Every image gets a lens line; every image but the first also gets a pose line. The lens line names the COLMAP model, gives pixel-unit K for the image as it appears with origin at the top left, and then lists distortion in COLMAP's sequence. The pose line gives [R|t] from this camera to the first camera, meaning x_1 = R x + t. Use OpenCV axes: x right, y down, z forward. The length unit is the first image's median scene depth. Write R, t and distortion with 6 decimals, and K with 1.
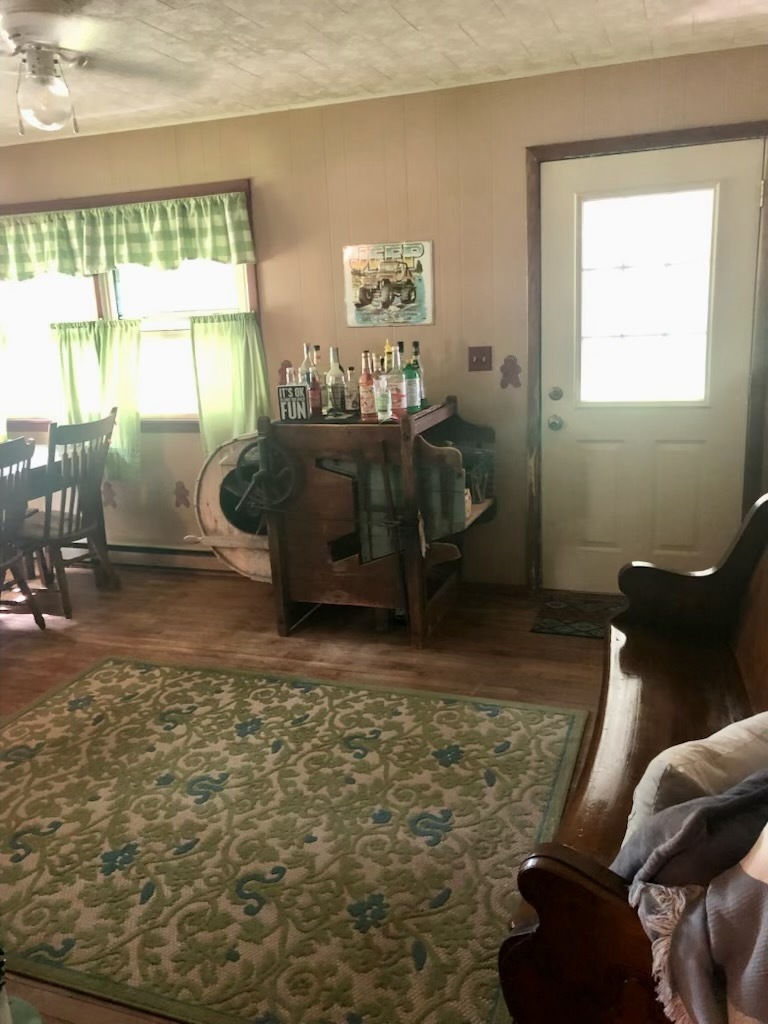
lens RADIAL K [[843.2, 0, 391.3], [0, 843.2, 510.6], [0, 0, 1]] dist [0.005190, -0.019837]
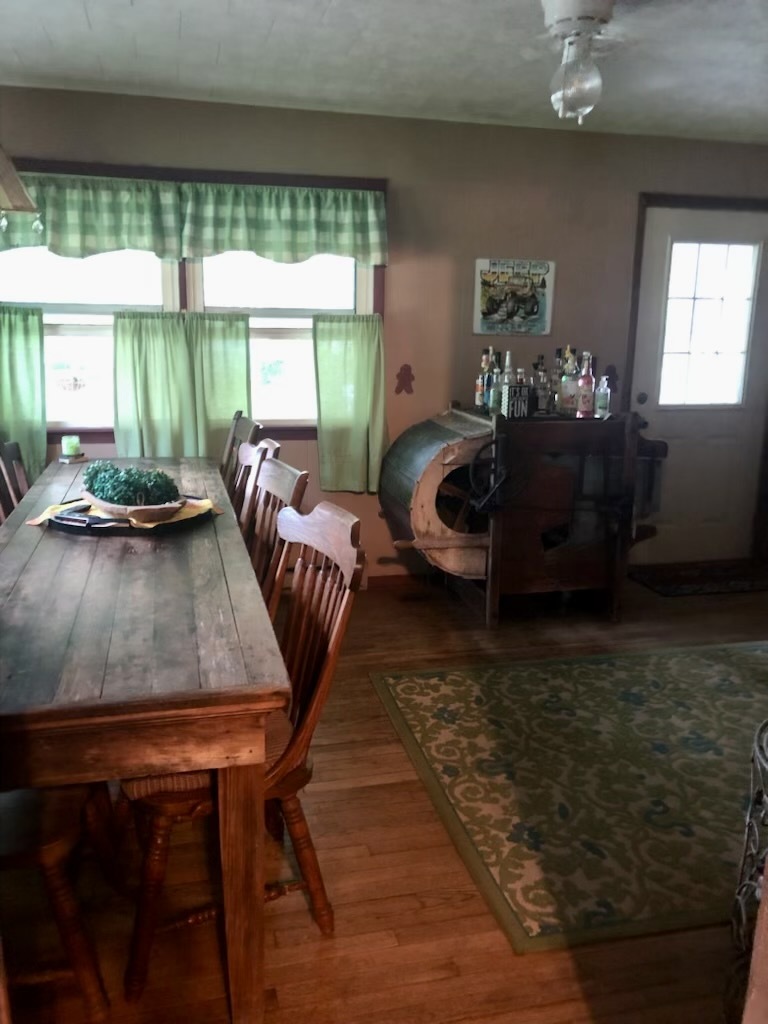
lens RADIAL K [[843.2, 0, 389.5], [0, 843.2, 513.0], [0, 0, 1]] dist [0.005190, -0.019837]
pose [[0.837250, -0.060482, 0.543465, -0.746754], [0.078760, 0.996839, -0.010399, 0.007340], [-0.541119, 0.051510, 0.839367, 0.193220]]
